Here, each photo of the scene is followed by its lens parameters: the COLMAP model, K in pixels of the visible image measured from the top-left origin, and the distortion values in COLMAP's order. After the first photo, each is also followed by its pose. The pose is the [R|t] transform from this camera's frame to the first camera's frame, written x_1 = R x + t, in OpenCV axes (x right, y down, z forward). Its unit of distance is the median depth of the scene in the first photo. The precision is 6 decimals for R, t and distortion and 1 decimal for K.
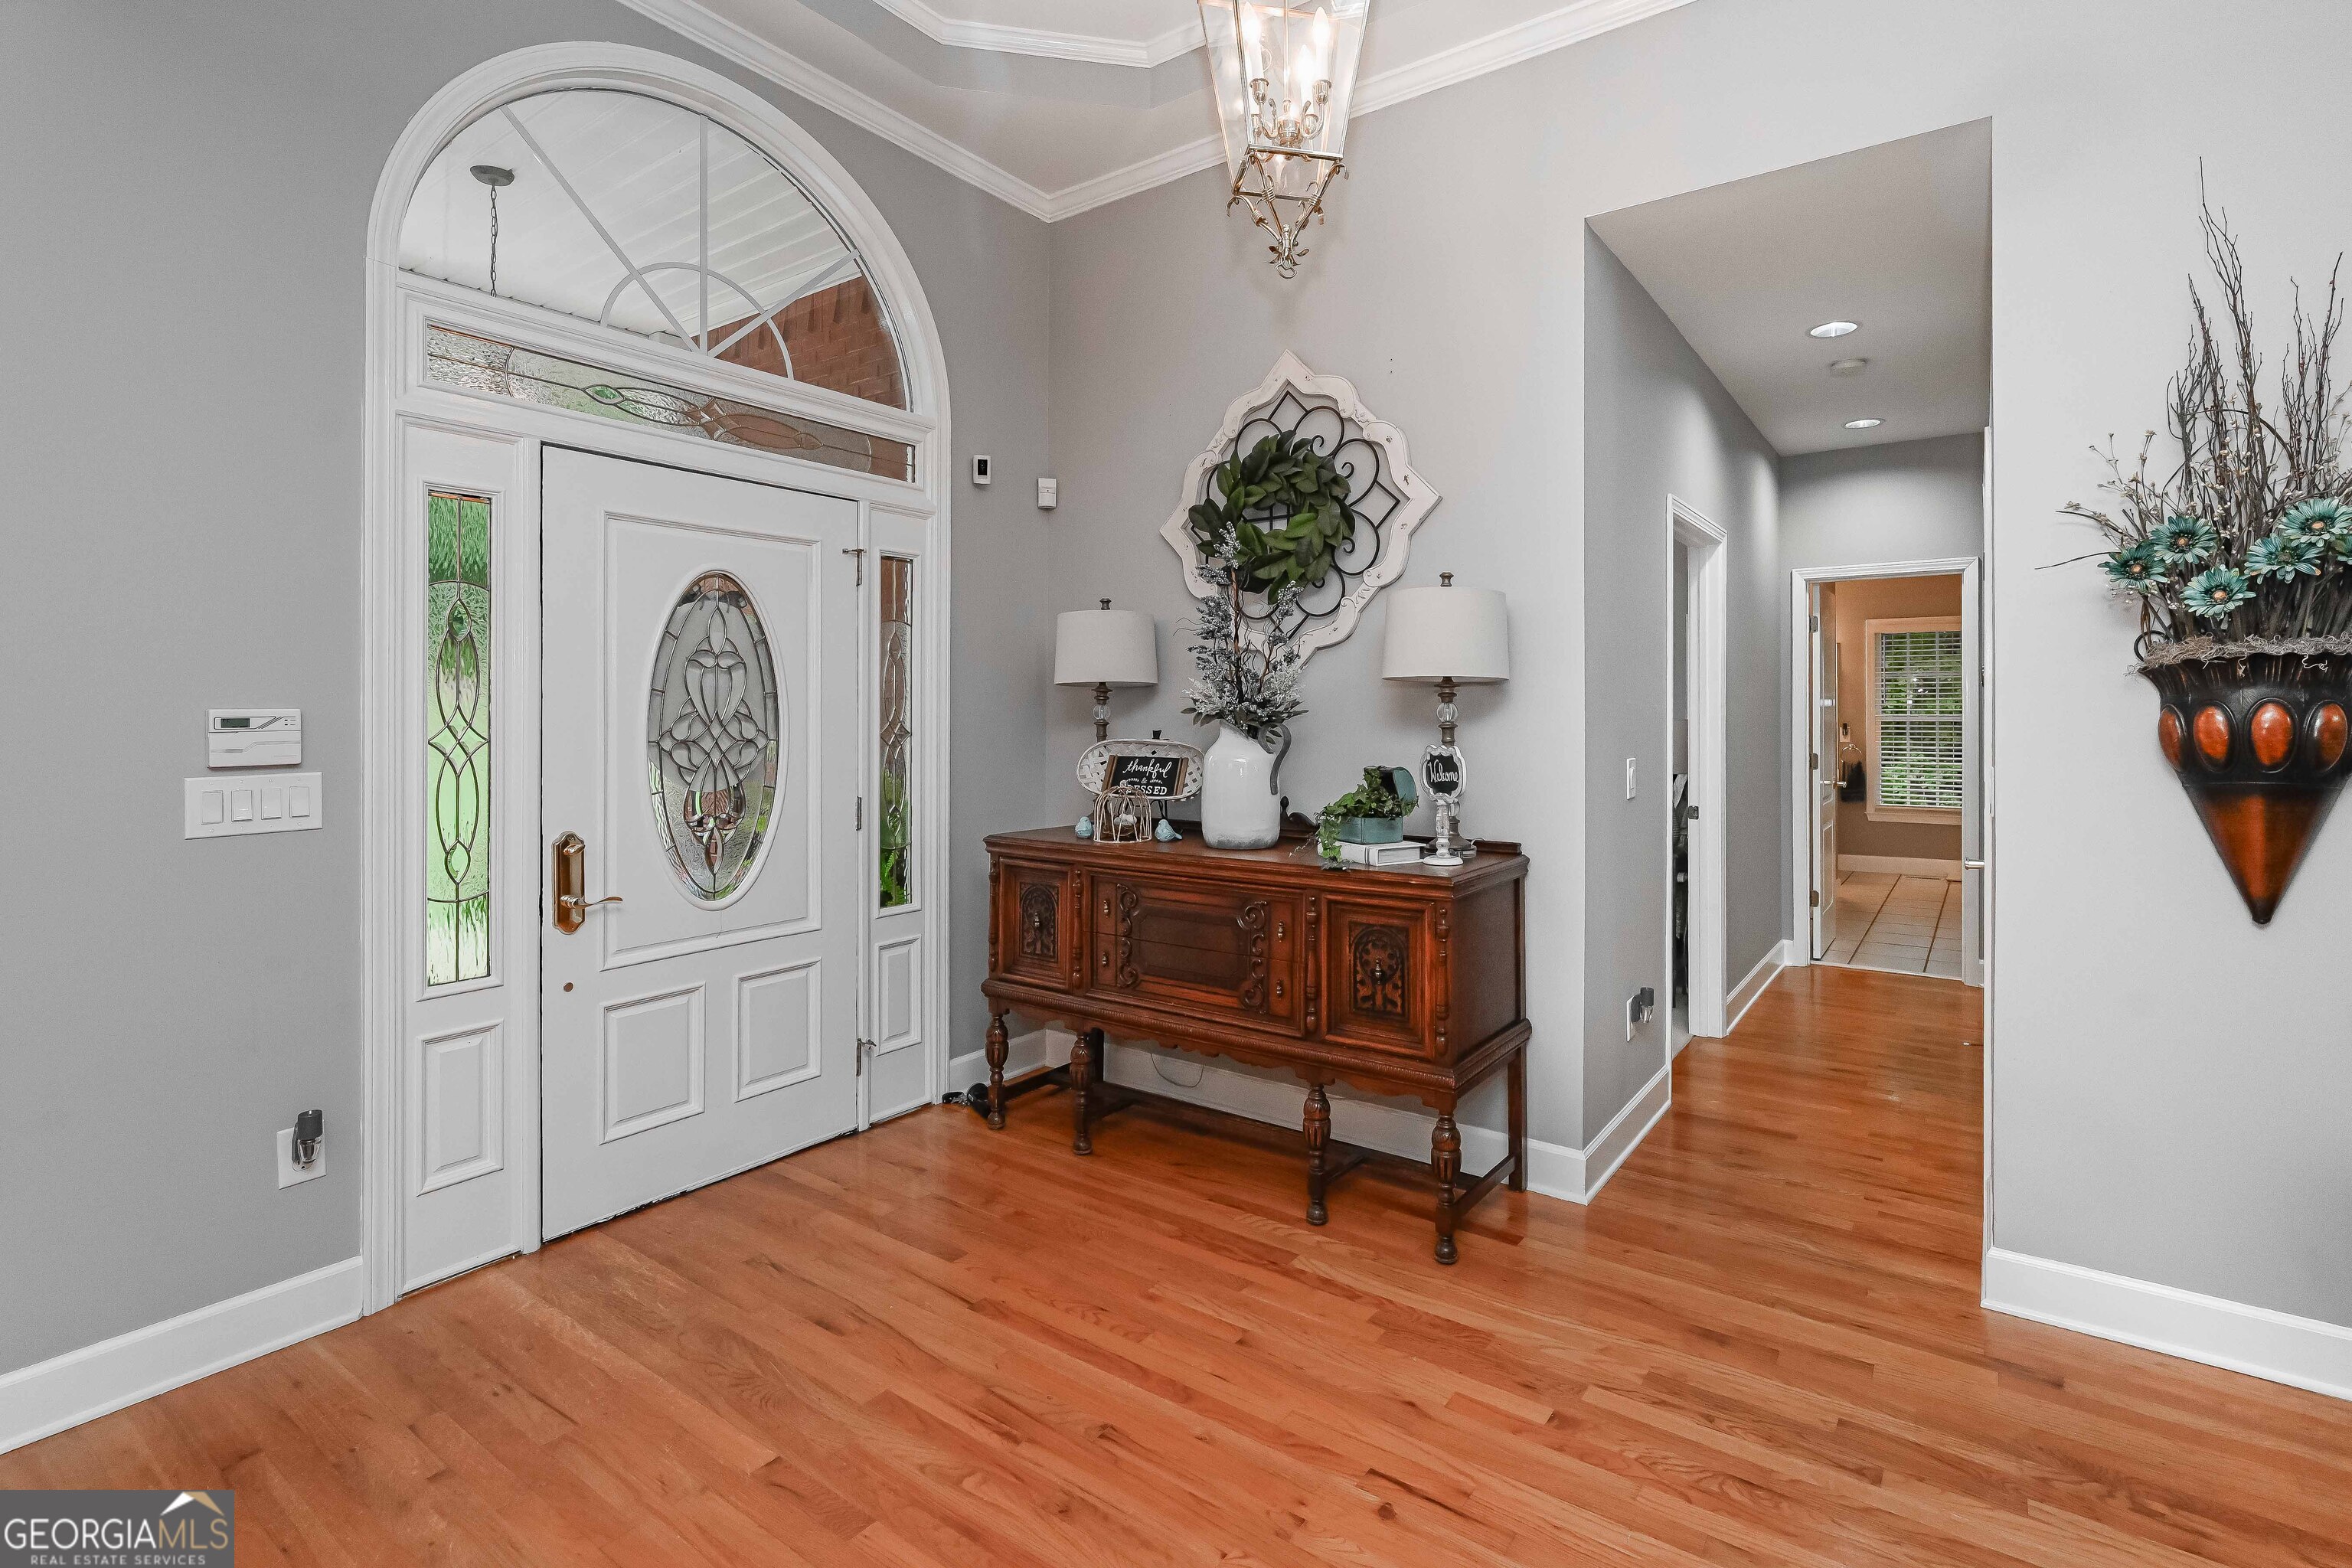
lens RADIAL K [[1084.8, 0, 1278.4], [0, 1084.8, 718.4], [0, 0, 1]] dist [0.002498, -0.000467]
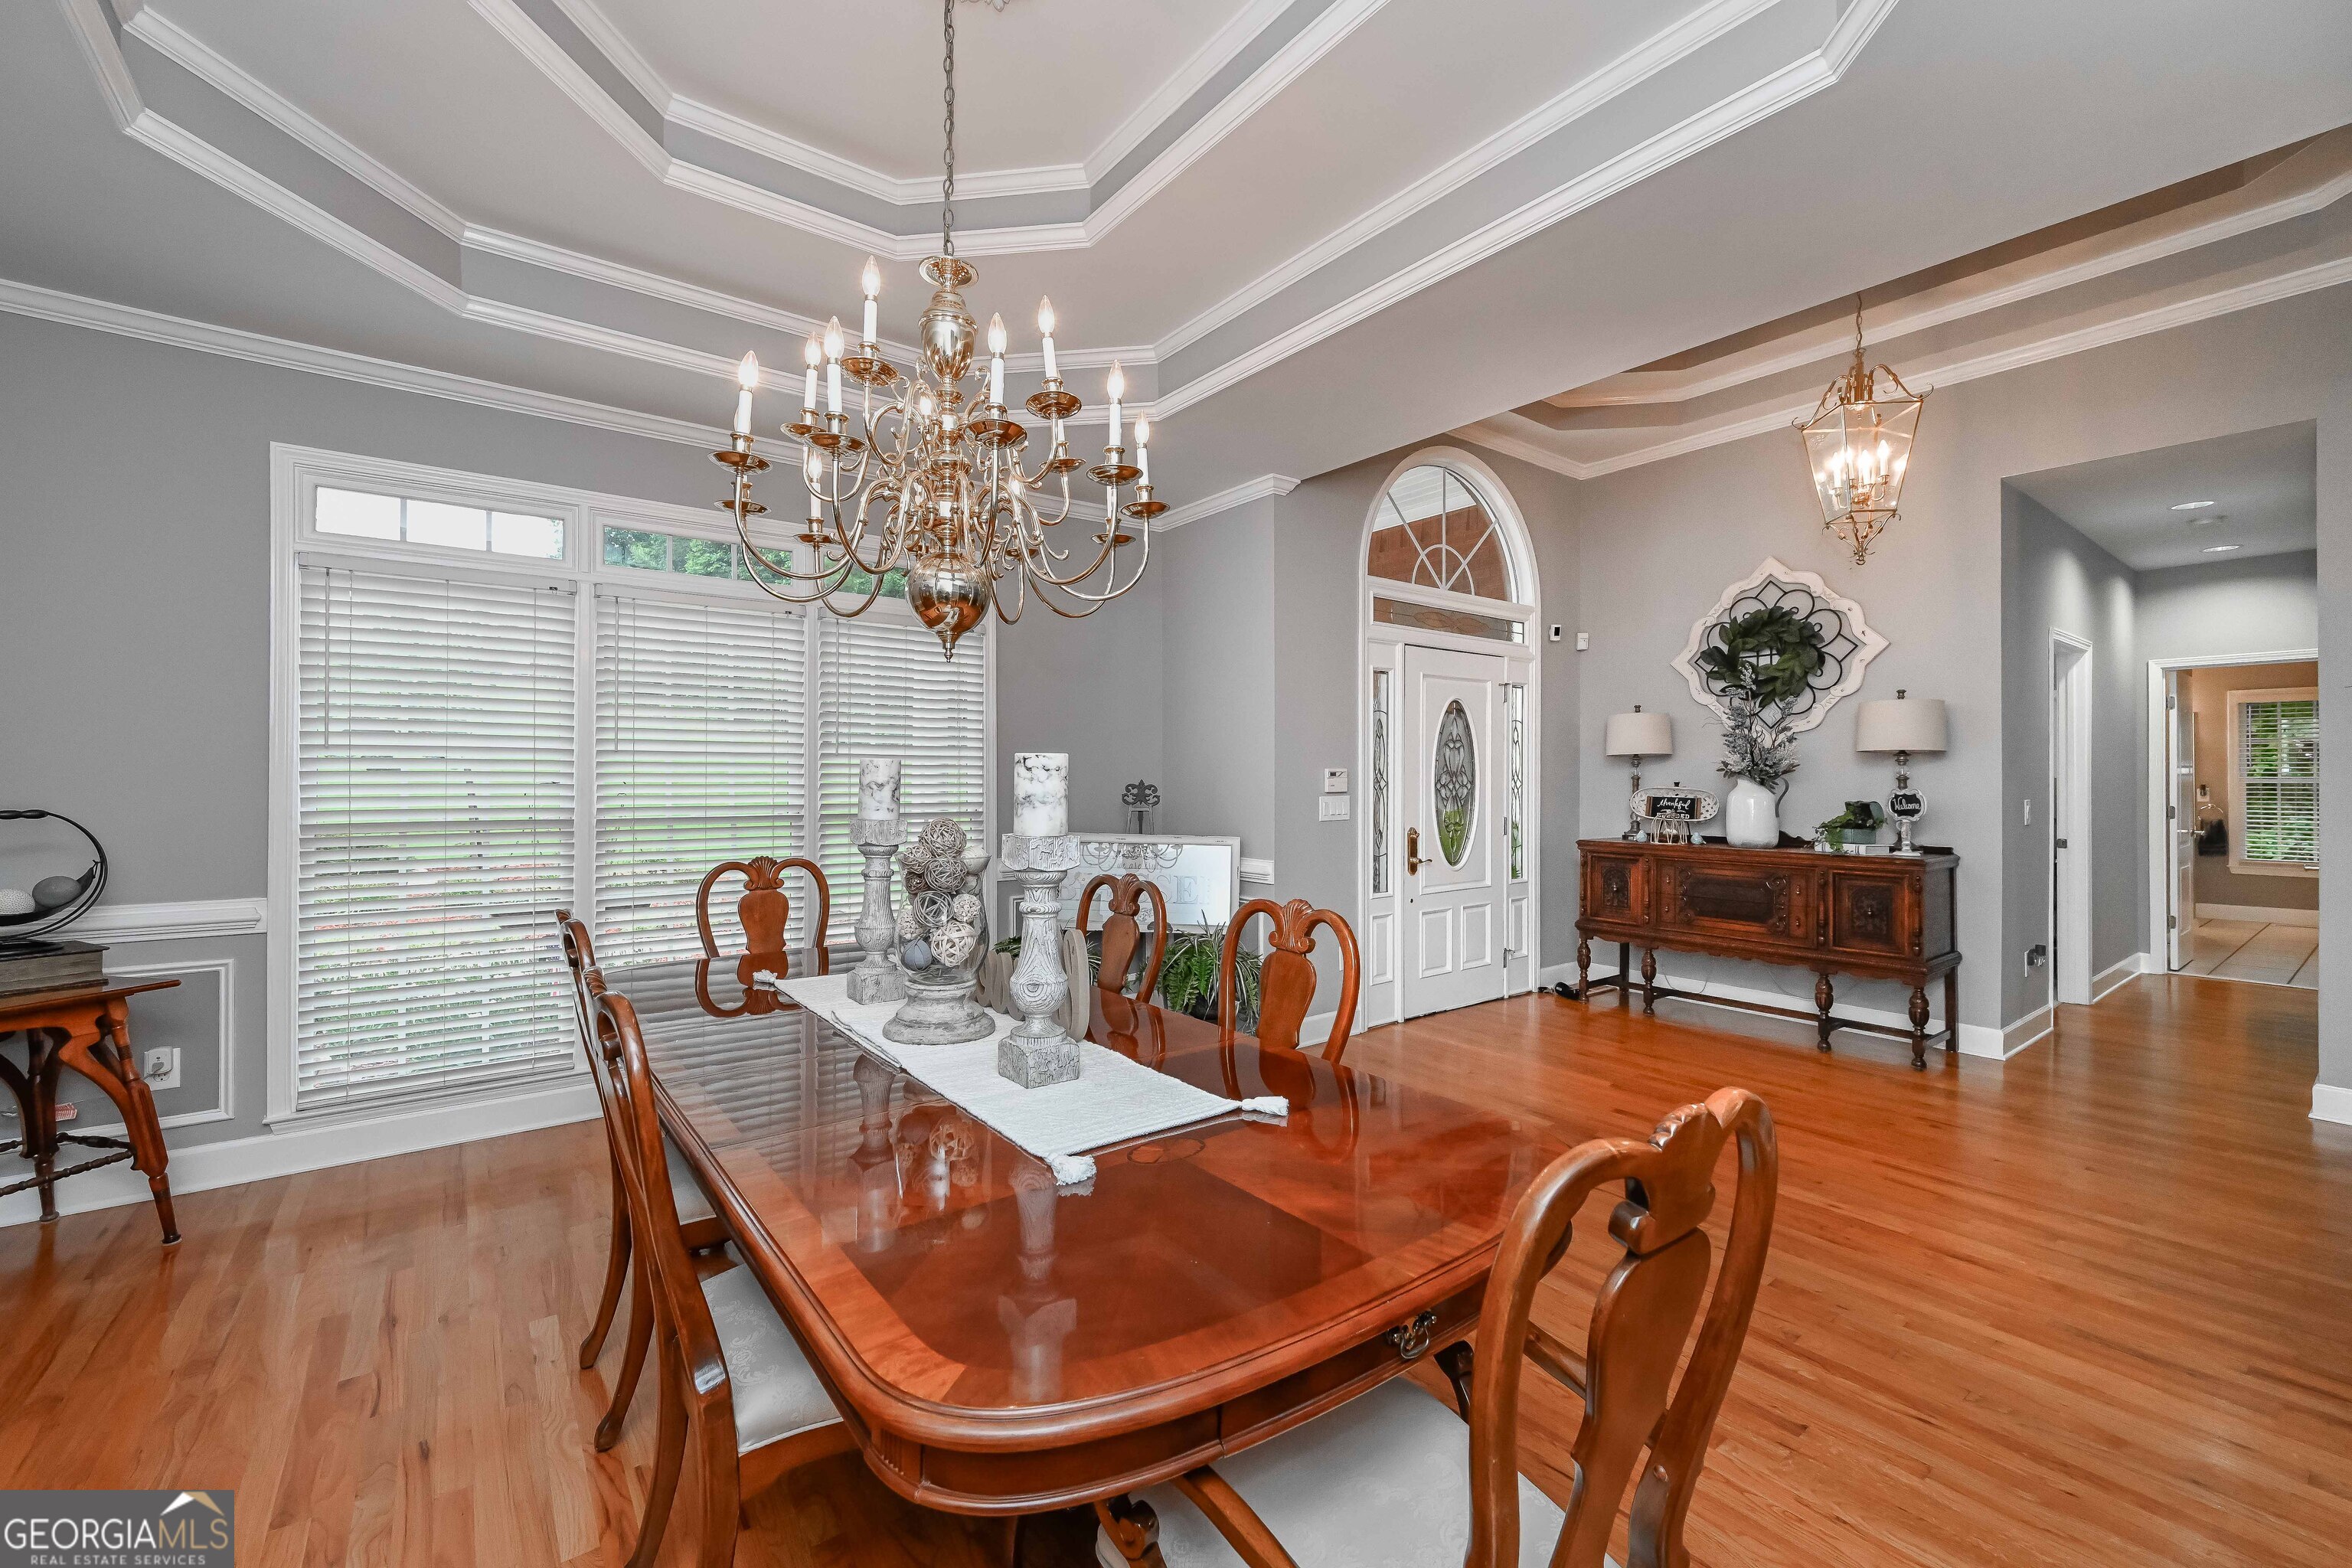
lens RADIAL K [[964.8, 0, 1160.0], [0, 964.8, 777.2], [0, 0, 1]] dist [0.001499, 0.000266]
pose [[0.942037, 0.001749, -0.335504, -0.393975], [-0.003867, 0.999977, -0.005647, 0.016343], [0.335486, 0.006617, 0.942022, -0.753406]]
